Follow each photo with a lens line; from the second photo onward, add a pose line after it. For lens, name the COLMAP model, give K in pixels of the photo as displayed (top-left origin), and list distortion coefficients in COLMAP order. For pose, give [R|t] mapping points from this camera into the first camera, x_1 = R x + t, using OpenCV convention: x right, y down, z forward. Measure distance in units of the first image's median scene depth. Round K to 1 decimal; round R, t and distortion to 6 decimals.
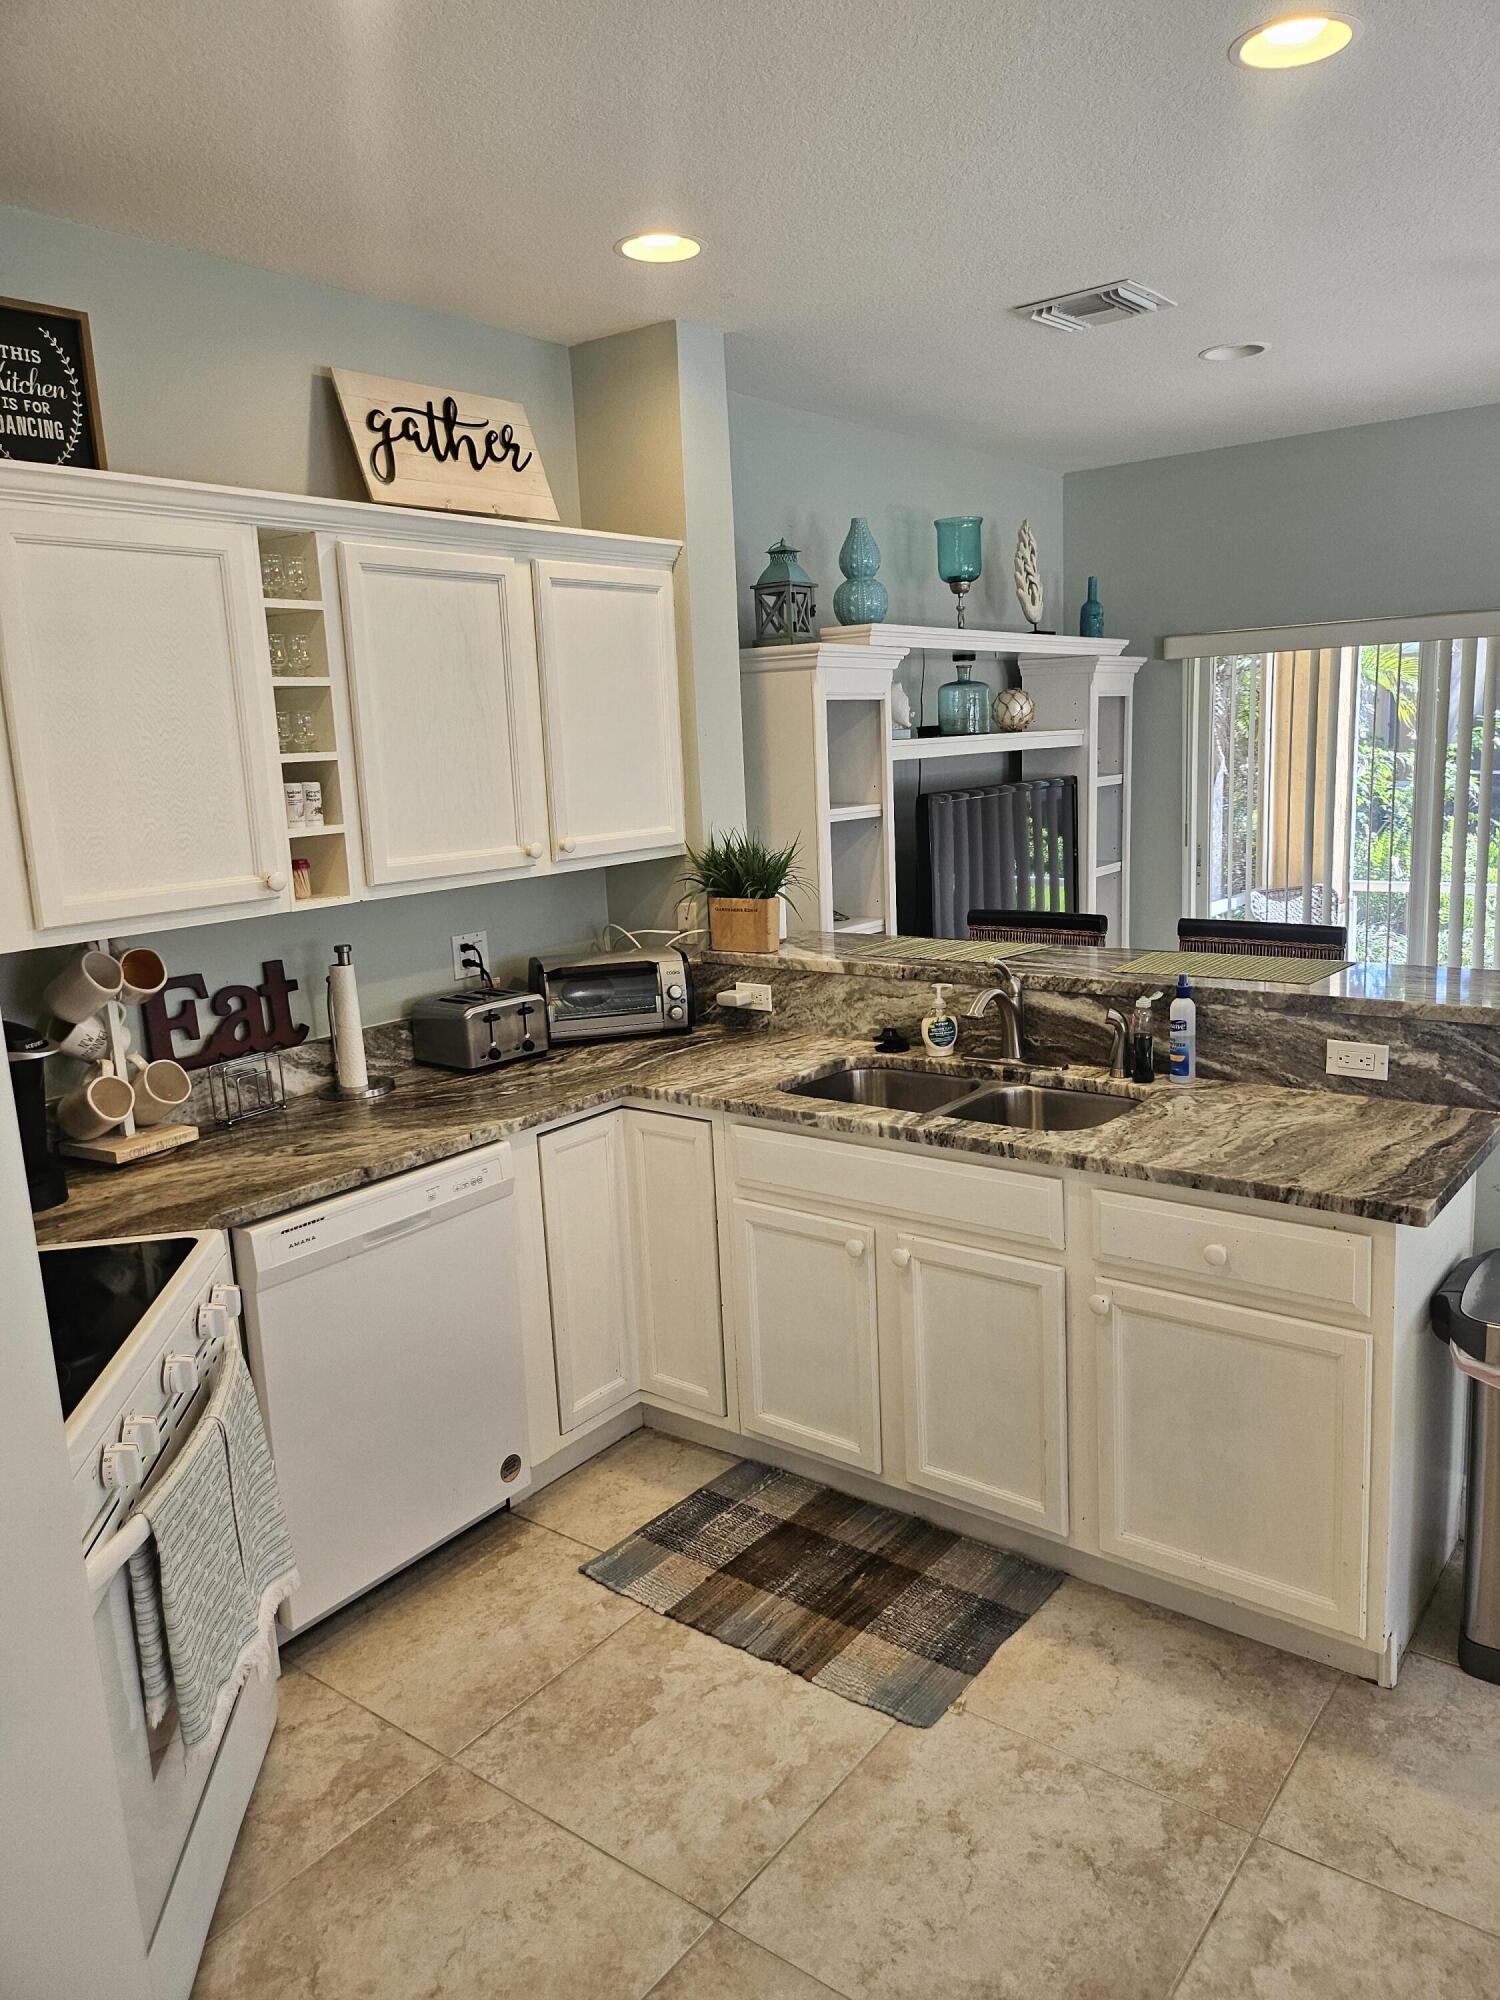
lens RADIAL K [[1414.4, 0, 751.2], [0, 1414.4, 998.3], [0, 0, 1]] dist [0.052082, -0.065537]
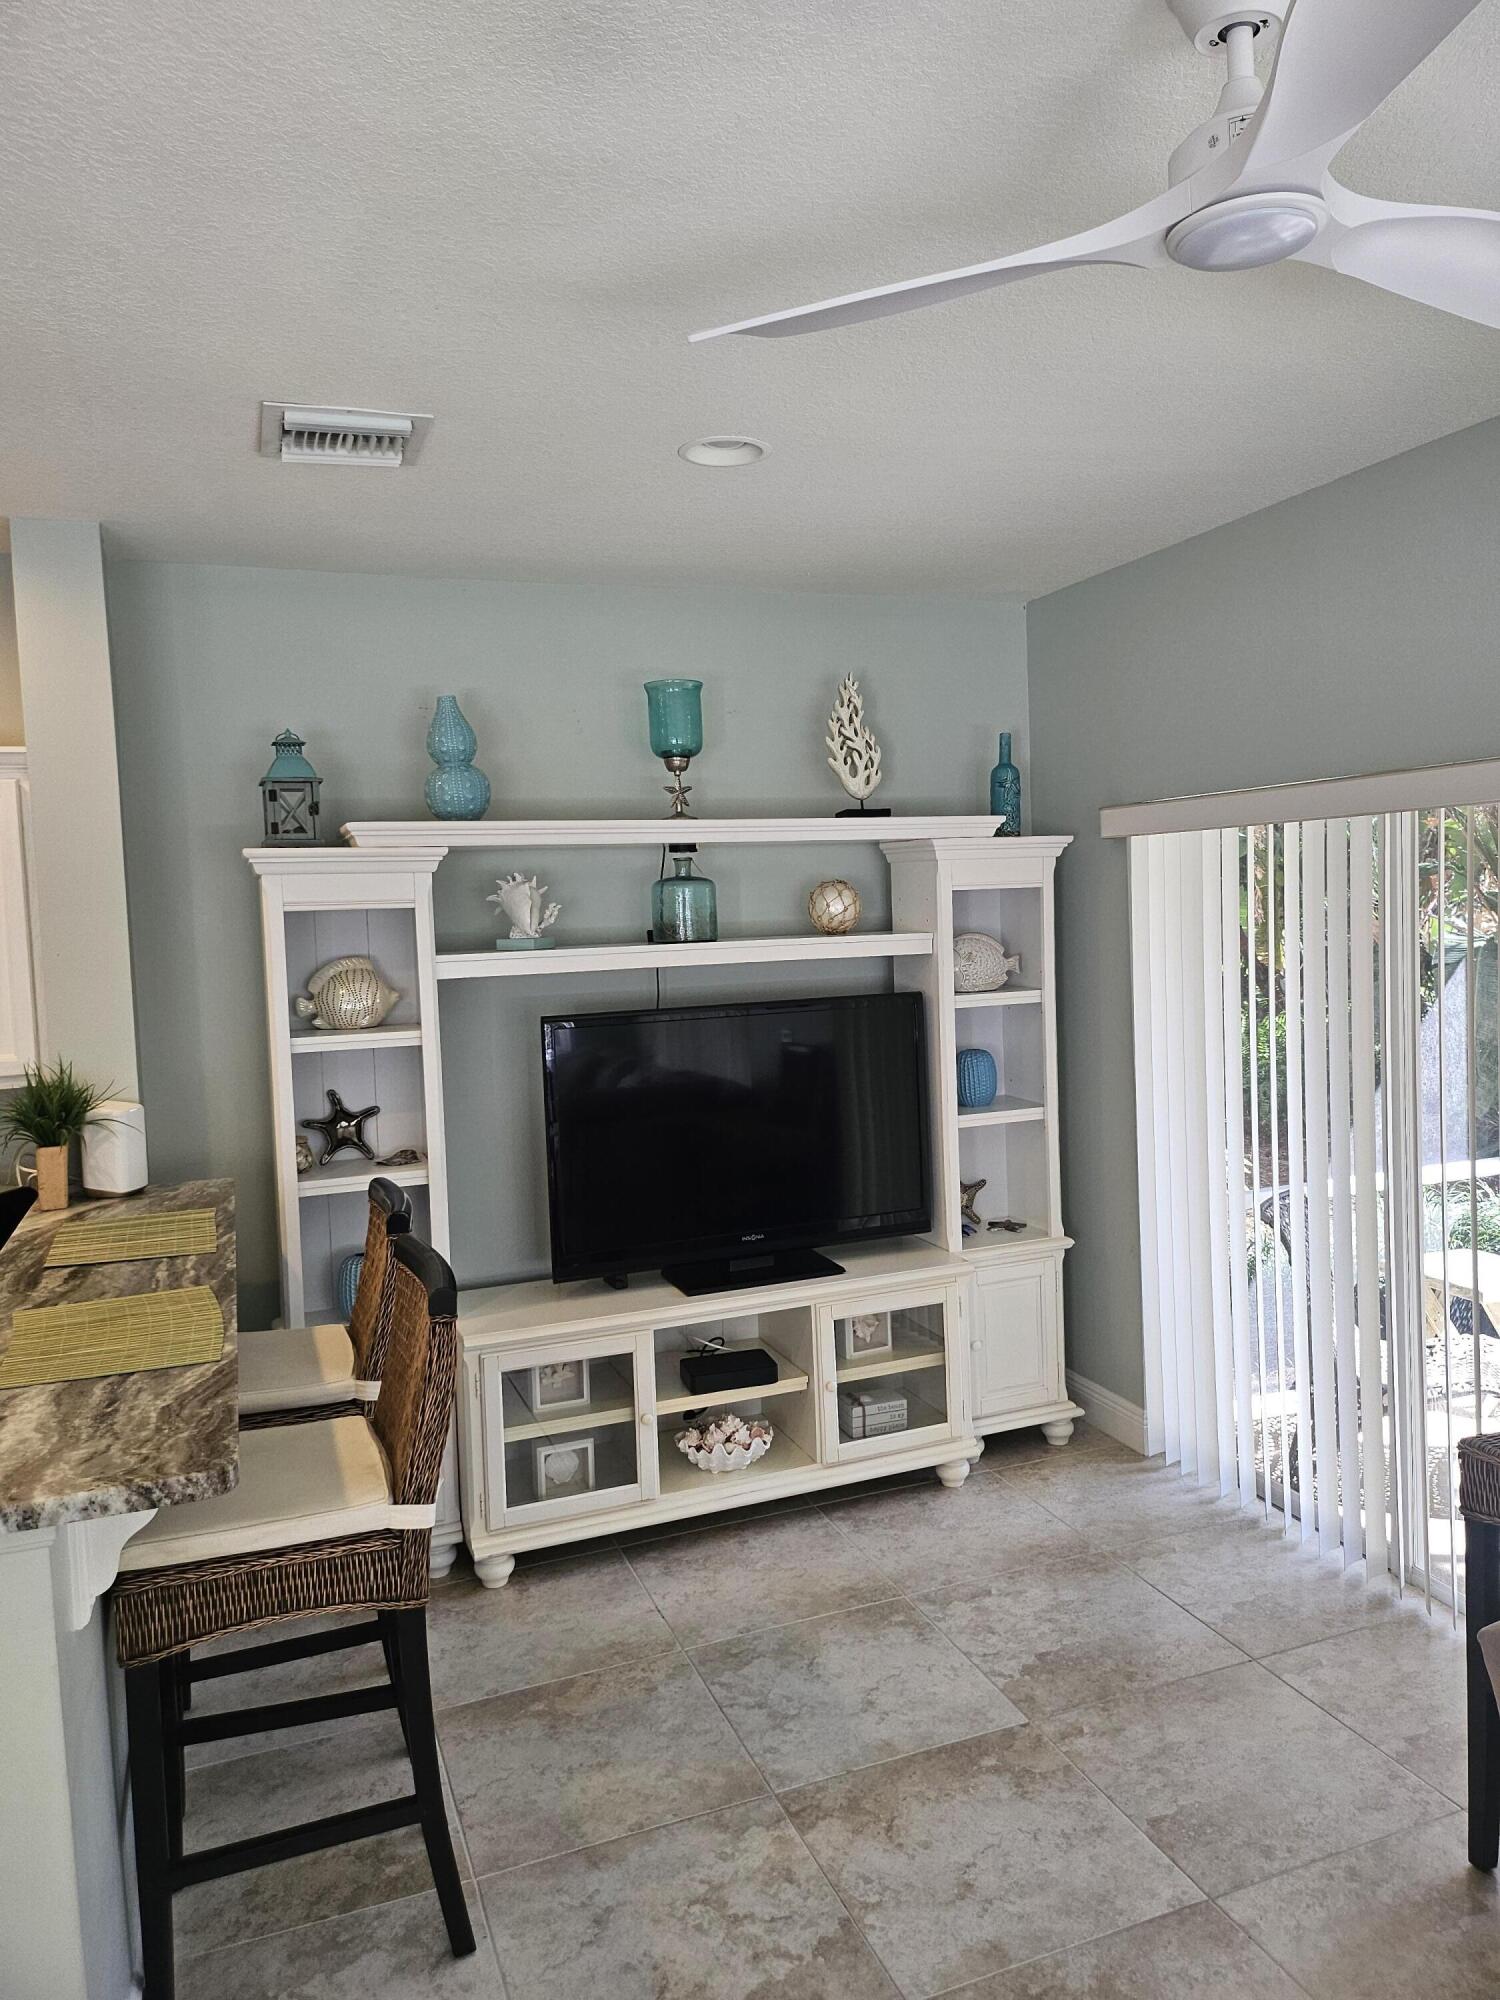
lens RADIAL K [[1414.4, 0, 756.2], [0, 1414.4, 1002.4], [0, 0, 1]] dist [0.052082, -0.065537]
pose [[0.858478, 0.045557, -0.510823, 0.561473], [-0.093379, 0.993282, -0.068346, -0.094988], [0.504278, 0.106373, 0.856965, 0.317963]]
